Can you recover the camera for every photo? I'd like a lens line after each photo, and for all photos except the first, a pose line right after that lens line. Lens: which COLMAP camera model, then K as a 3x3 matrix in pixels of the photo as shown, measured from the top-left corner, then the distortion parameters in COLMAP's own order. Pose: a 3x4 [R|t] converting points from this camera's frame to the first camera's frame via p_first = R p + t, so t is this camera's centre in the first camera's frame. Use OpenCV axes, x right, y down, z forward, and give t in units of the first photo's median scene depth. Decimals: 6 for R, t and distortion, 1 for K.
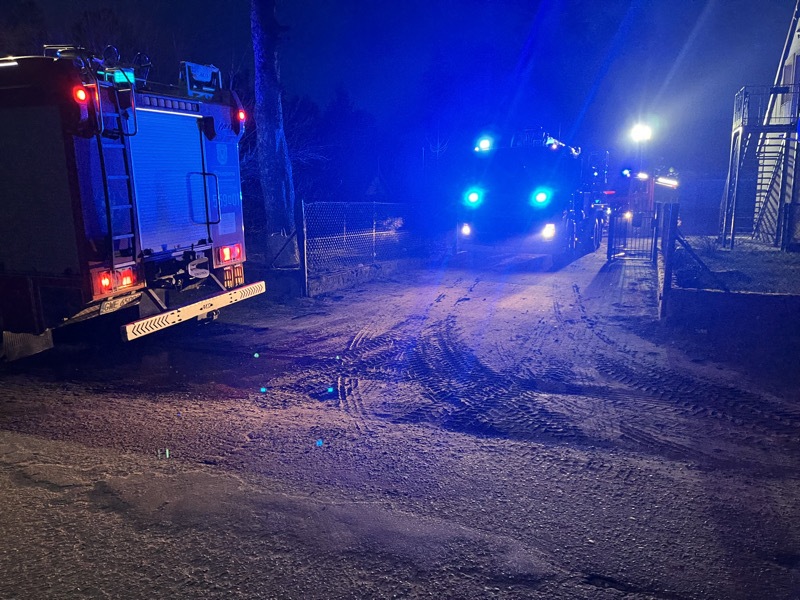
lens RADIAL K [[582.8, 0, 400.0], [0, 582.8, 300.0], [0, 0, 1]] dist [0.004608, -0.003810]
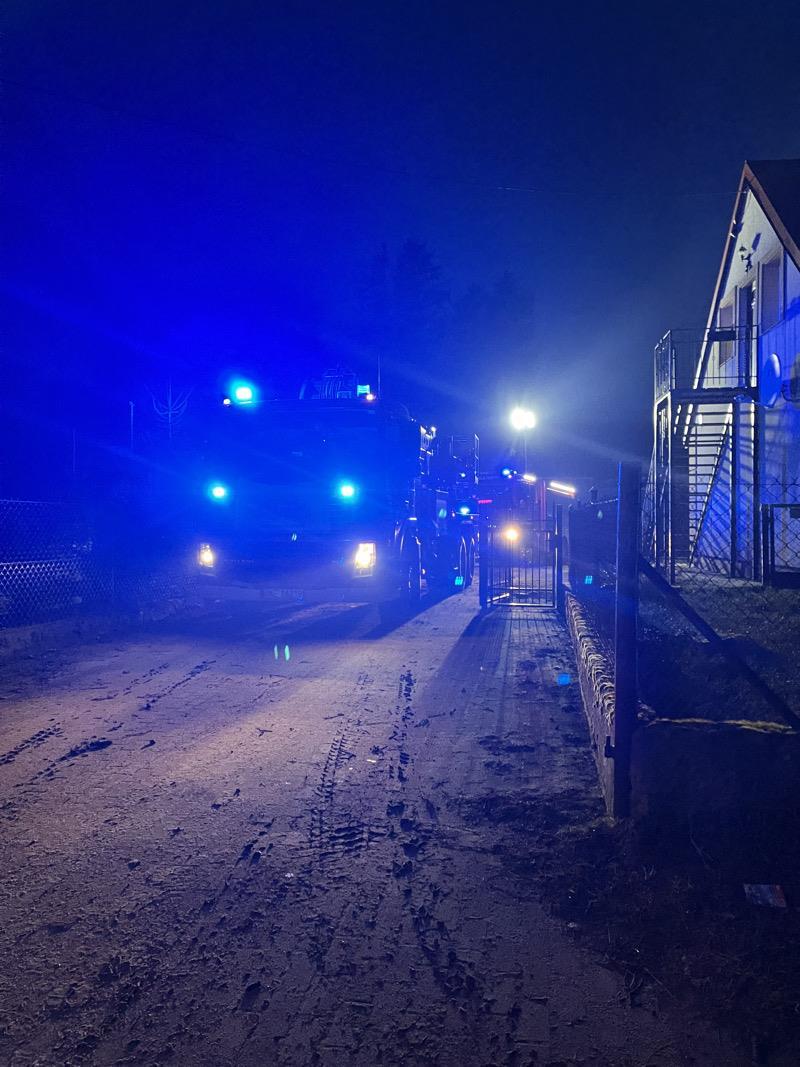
lens RADIAL K [[777.3, 0, 400.0], [0, 777.3, 533.5], [0, 0, 1]] dist [0.004608, -0.003810]
pose [[0.975286, -0.005379, 0.220882, 0.121245], [0.038860, 0.988297, -0.147512, -0.033345], [-0.217504, 0.152450, 0.964081, 0.300866]]
